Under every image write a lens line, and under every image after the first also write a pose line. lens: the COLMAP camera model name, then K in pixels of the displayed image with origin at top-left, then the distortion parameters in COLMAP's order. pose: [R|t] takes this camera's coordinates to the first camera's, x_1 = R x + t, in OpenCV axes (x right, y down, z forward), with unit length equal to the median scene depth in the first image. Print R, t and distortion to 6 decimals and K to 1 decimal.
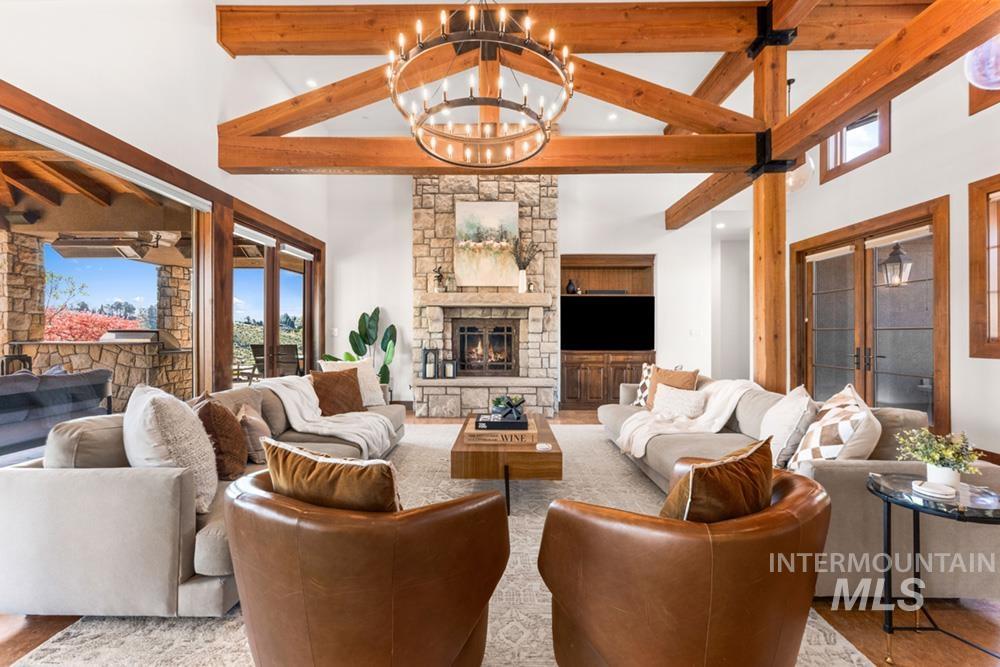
lens RADIAL K [[399.6, 0, 500.0], [0, 399.6, 333.5], [0, 0, 1]] dist [0.000160, -0.000224]
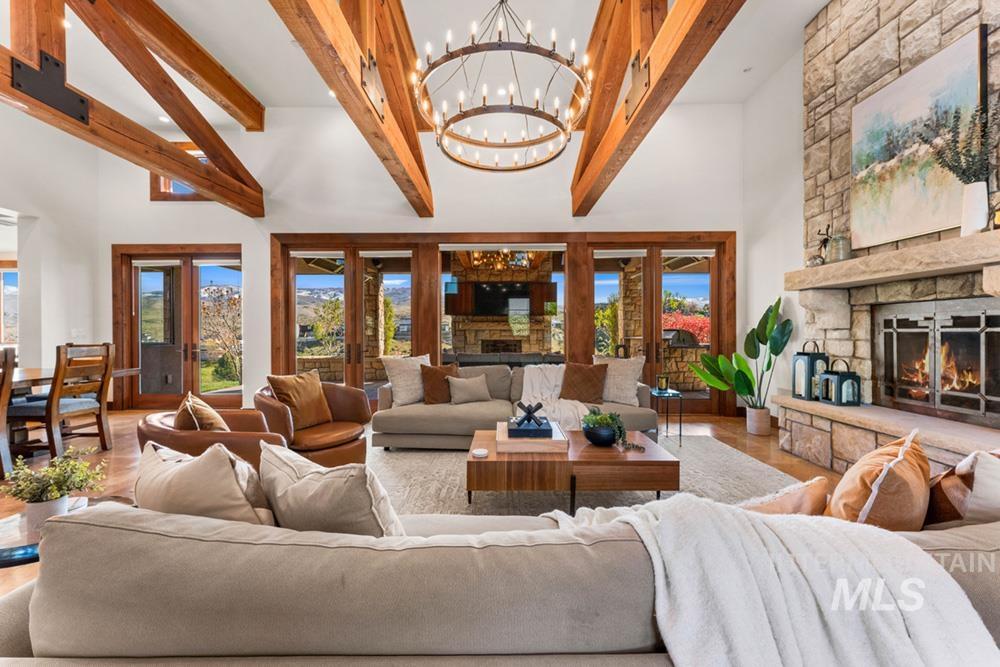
lens RADIAL K [[399.6, 0, 500.0], [0, 399.6, 333.5], [0, 0, 1]] dist [0.000160, -0.000224]
pose [[0.008469, 0.001490, -0.999963, 0.472194], [0.004924, 0.999987, 0.001532, 0.000383], [0.999952, -0.004937, 0.008461, 0.470760]]
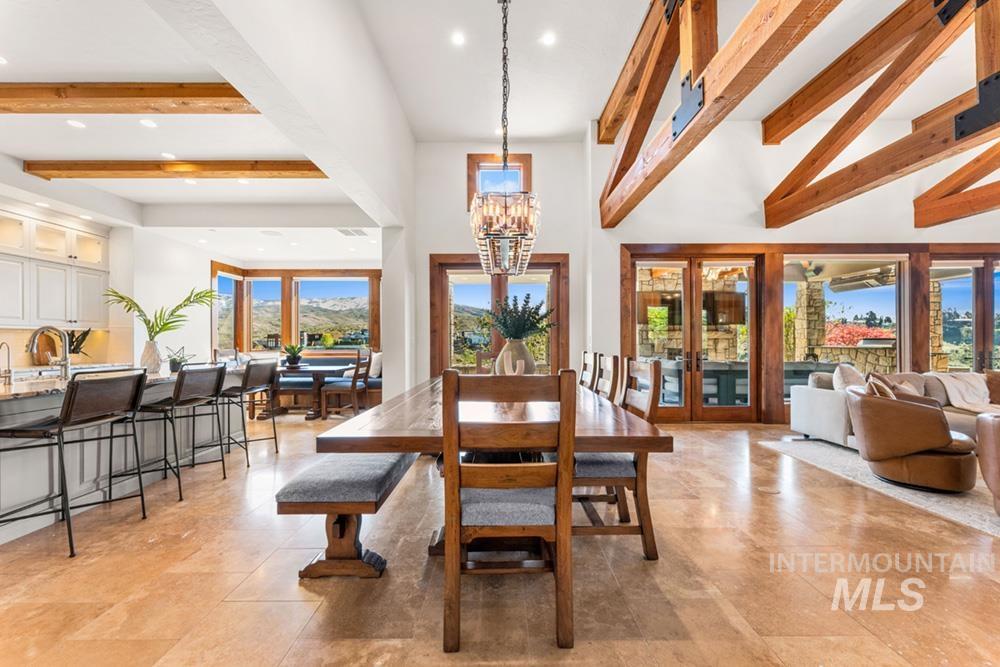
lens RADIAL K [[397.6, 0, 500.6], [0, 397.6, 341.5], [0, 0, 1]] dist [-0.000230, 0.000348]
pose [[0.014574, -0.001719, -0.999892, 0.482772], [0.003591, 0.999992, -0.001666, 0.000324], [0.999887, -0.003566, 0.014580, -0.360008]]
